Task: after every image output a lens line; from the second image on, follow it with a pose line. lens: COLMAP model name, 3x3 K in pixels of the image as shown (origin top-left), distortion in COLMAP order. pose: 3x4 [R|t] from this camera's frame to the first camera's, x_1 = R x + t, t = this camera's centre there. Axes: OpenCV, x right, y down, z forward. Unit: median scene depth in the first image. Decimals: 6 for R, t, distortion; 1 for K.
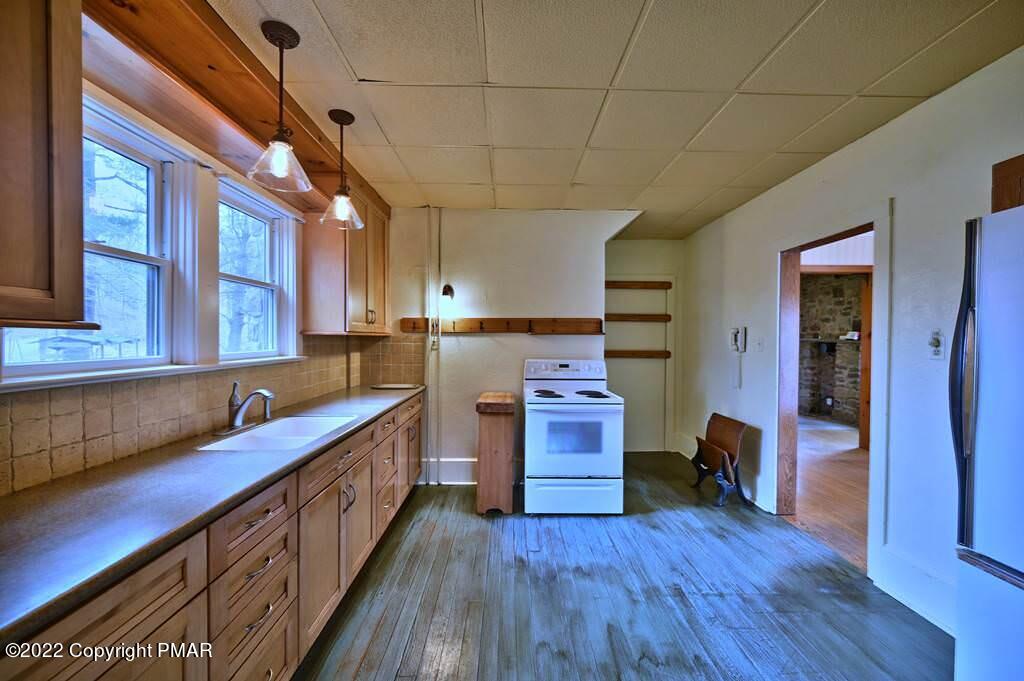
lens RADIAL K [[407.8, 0, 514.1], [0, 407.8, 343.5], [0, 0, 1]] dist [0.000941, 0.000207]
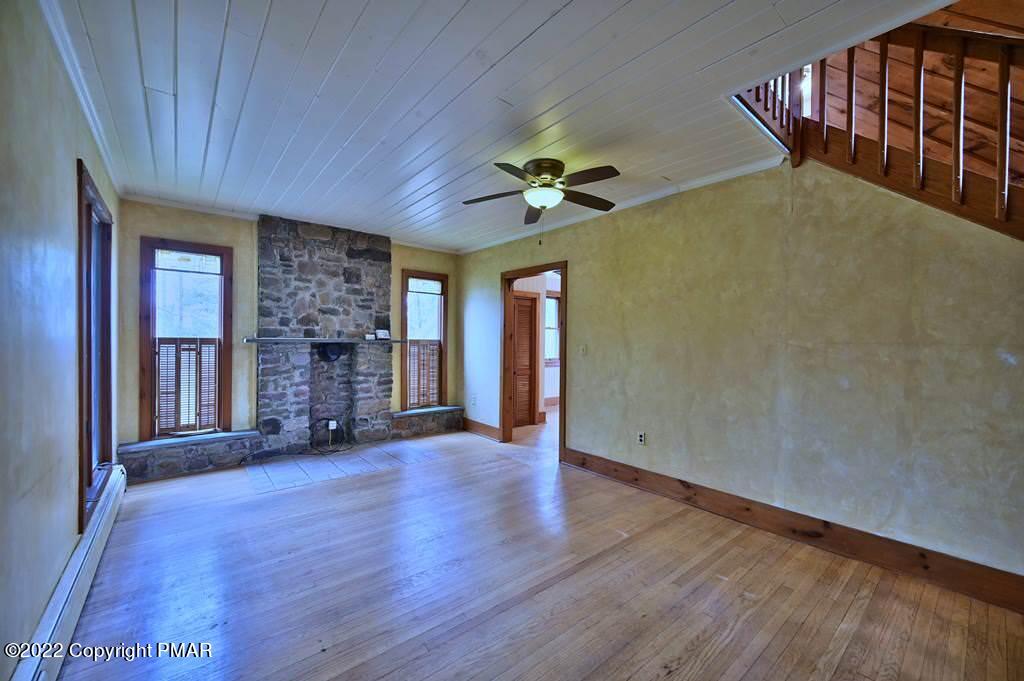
lens RADIAL K [[407.8, 0, 516.6], [0, 407.8, 342.4], [0, 0, 1]] dist [0.000941, 0.000207]
pose [[-0.628024, -0.013066, 0.778084, 0.008911], [-0.000530, 0.999866, 0.016362, -0.016084], [-0.778194, 0.009863, -0.627947, 1.251706]]
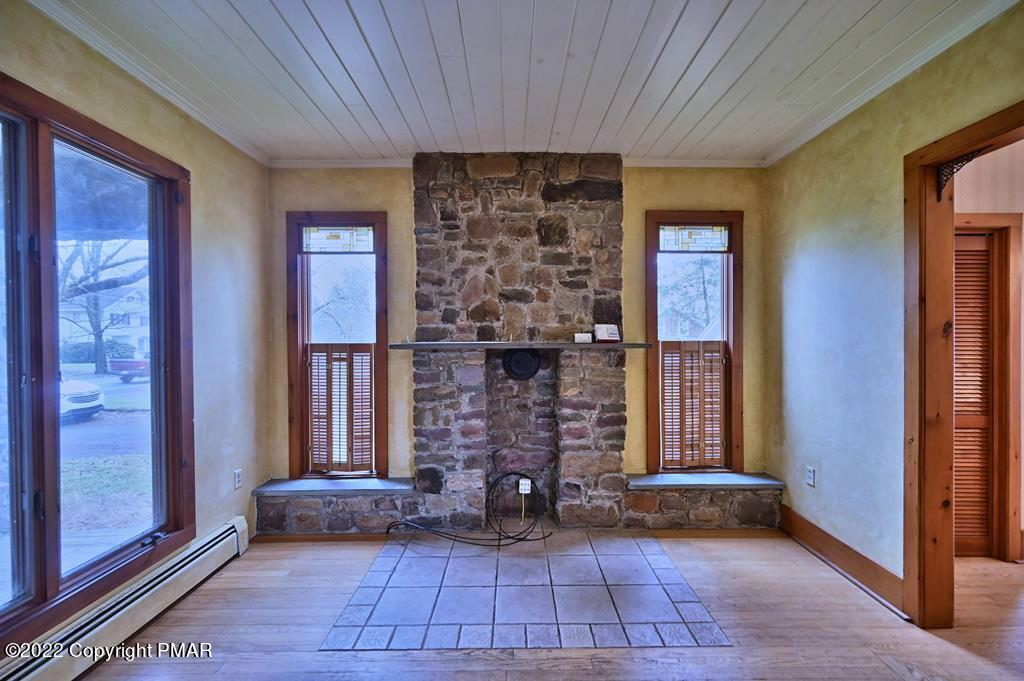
lens RADIAL K [[407.8, 0, 511.1], [0, 407.8, 343.5], [0, 0, 1]] dist [0.000941, 0.000207]
pose [[0.014519, -0.011077, 0.999833, 0.358874], [0.019415, 0.999753, 0.010794, -0.013711], [-0.999706, 0.019255, 0.014731, 1.049976]]
